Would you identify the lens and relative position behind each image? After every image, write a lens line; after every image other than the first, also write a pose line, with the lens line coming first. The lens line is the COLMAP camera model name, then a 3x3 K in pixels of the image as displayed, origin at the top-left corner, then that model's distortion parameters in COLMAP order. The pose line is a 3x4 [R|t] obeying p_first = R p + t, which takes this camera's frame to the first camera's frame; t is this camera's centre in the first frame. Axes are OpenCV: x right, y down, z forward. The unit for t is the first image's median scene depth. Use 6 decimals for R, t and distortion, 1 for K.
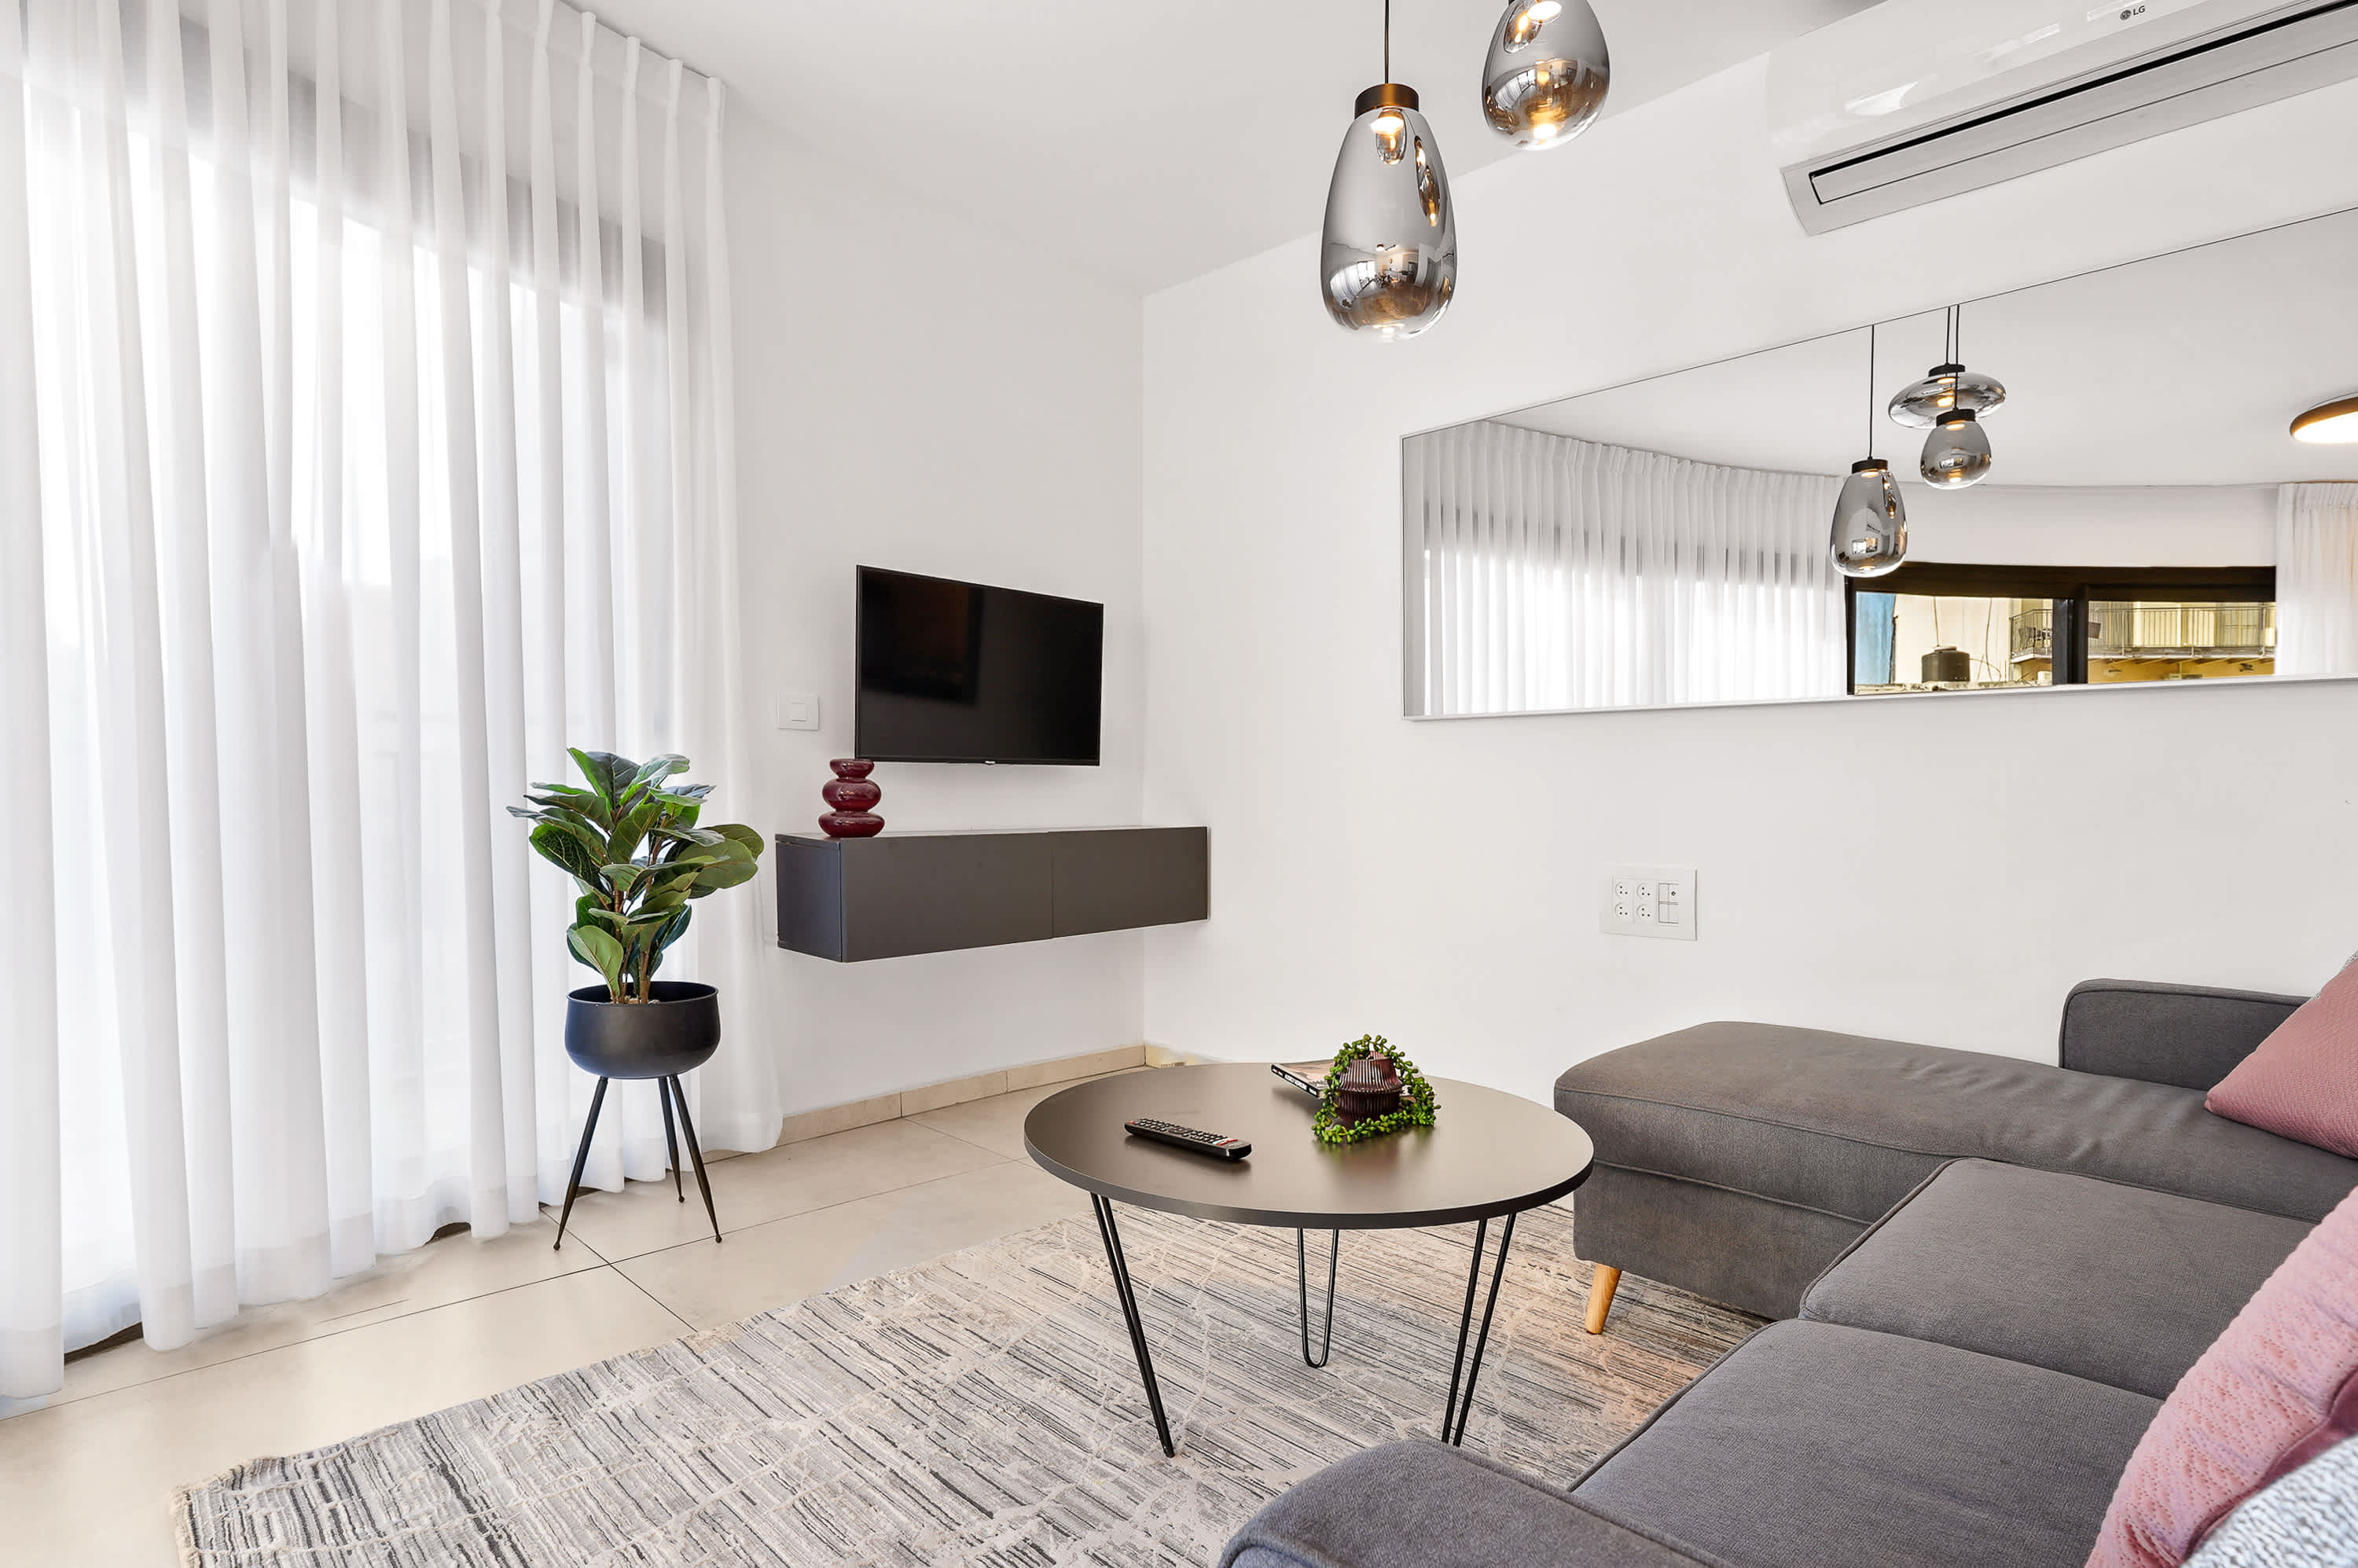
lens RADIAL K [[1178.6, 0, 1169.4], [0, 1178.6, 773.2], [0, 0, 1]] dist [0.005845, 0.001362]
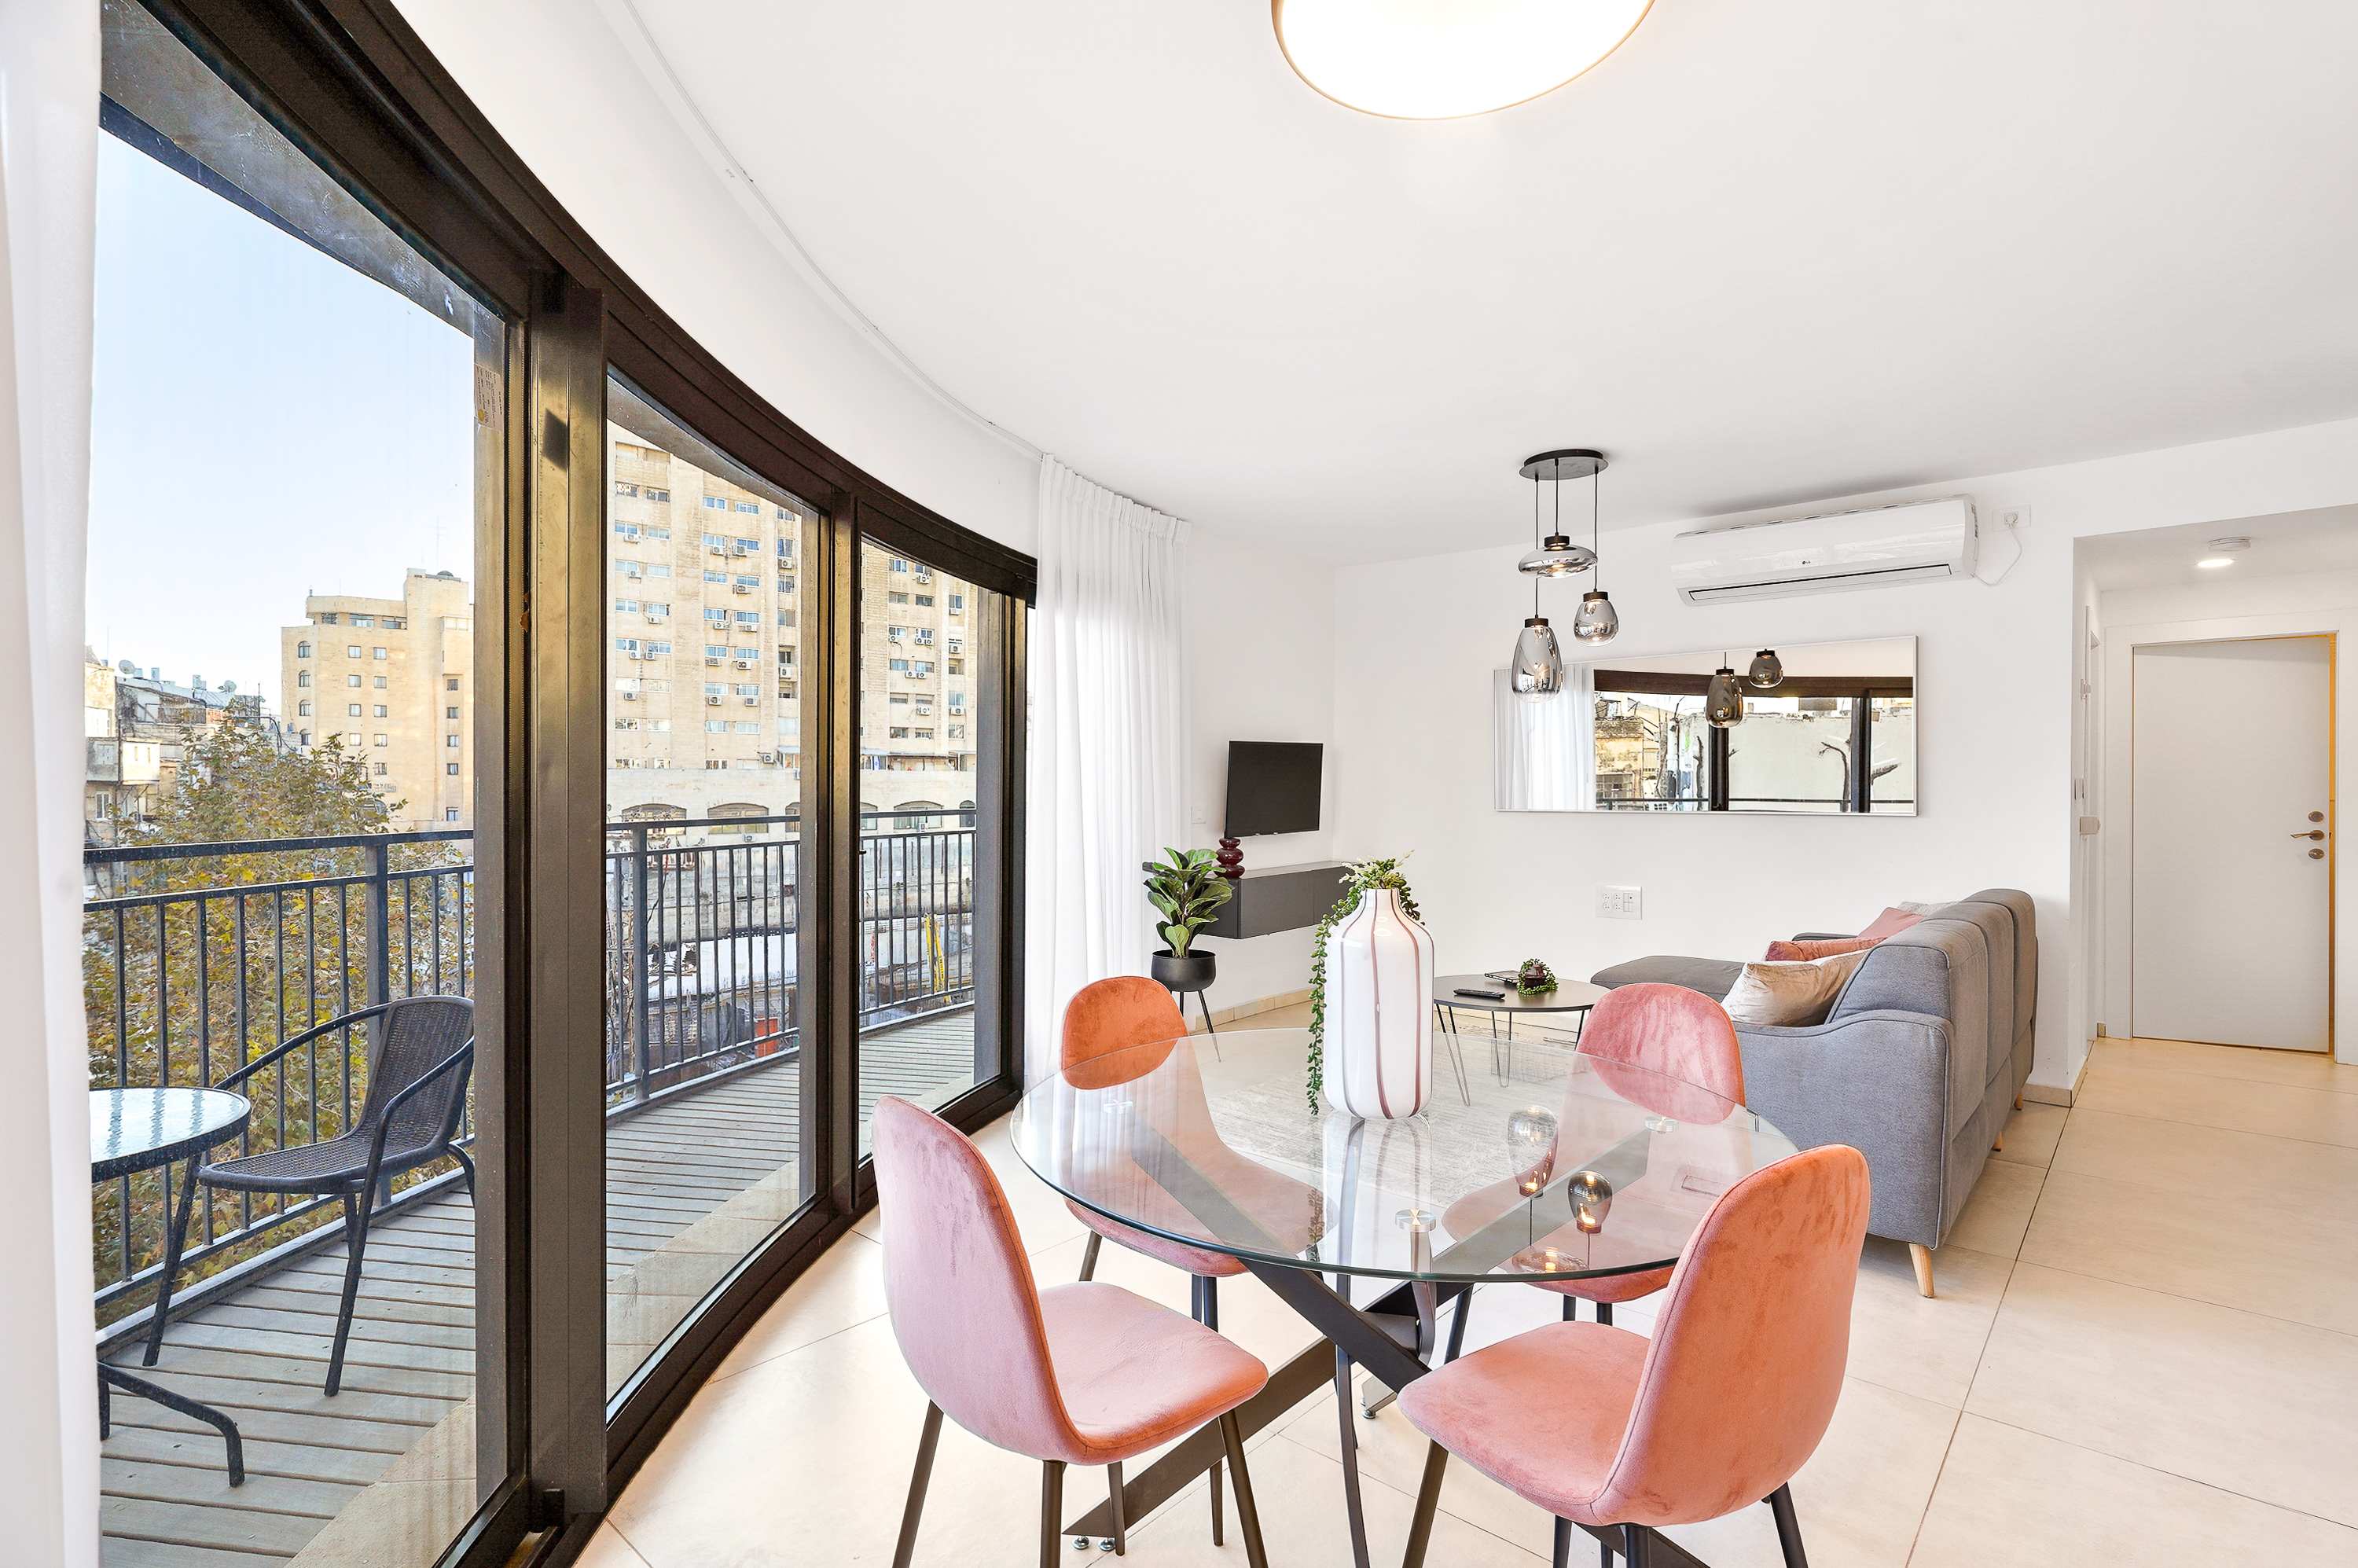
lens RADIAL K [[1150.9, 0, 1179.0], [0, 1150.9, 784.0], [0, 0, 1]] dist [-0.000300, -0.000004]
pose [[0.998325, -0.014772, 0.055944, -0.603706], [0.013605, 0.999683, 0.021181, -0.192587], [-0.056239, -0.020385, 0.998209, -1.235845]]
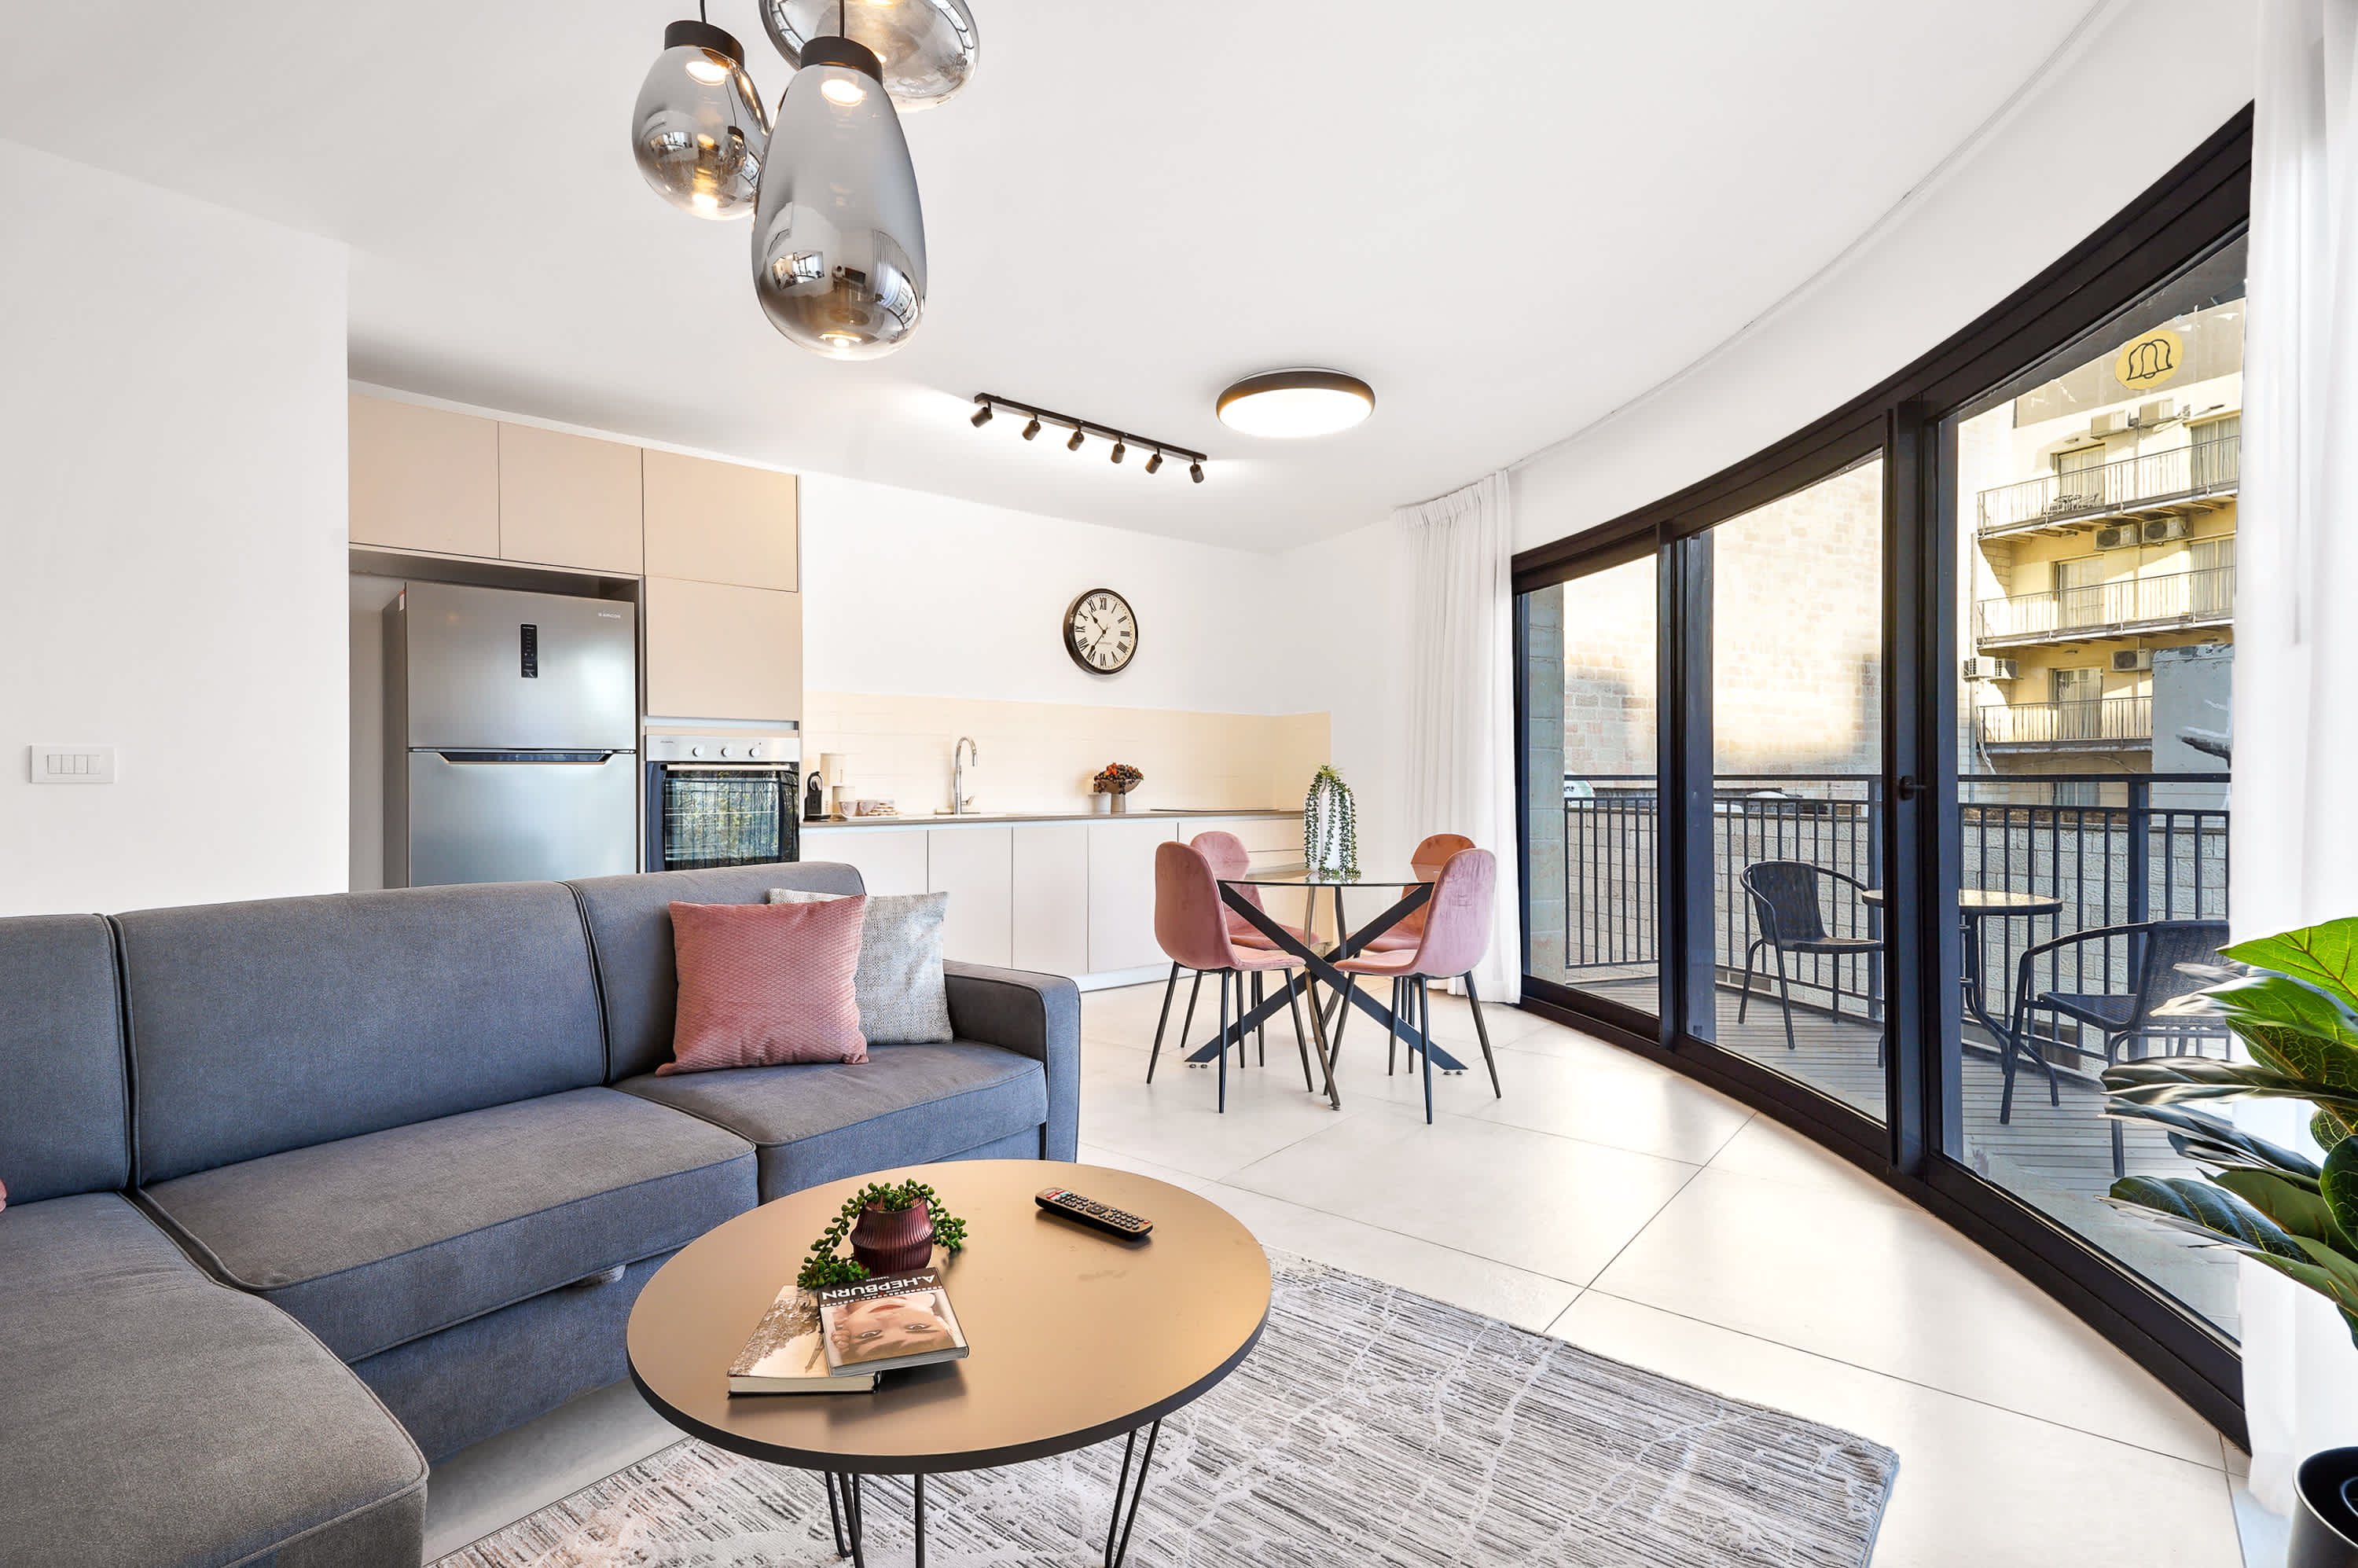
lens RADIAL K [[1129.0, 0, 1173.0], [0, 1129.0, 781.4], [0, 0, 1]] dist [0.076618, -0.034428]
pose [[-0.996259, -0.020046, -0.084066, 0.028197], [-0.018289, 0.999599, -0.021620, -0.046216], [0.084466, -0.020001, -0.996226, 1.401396]]
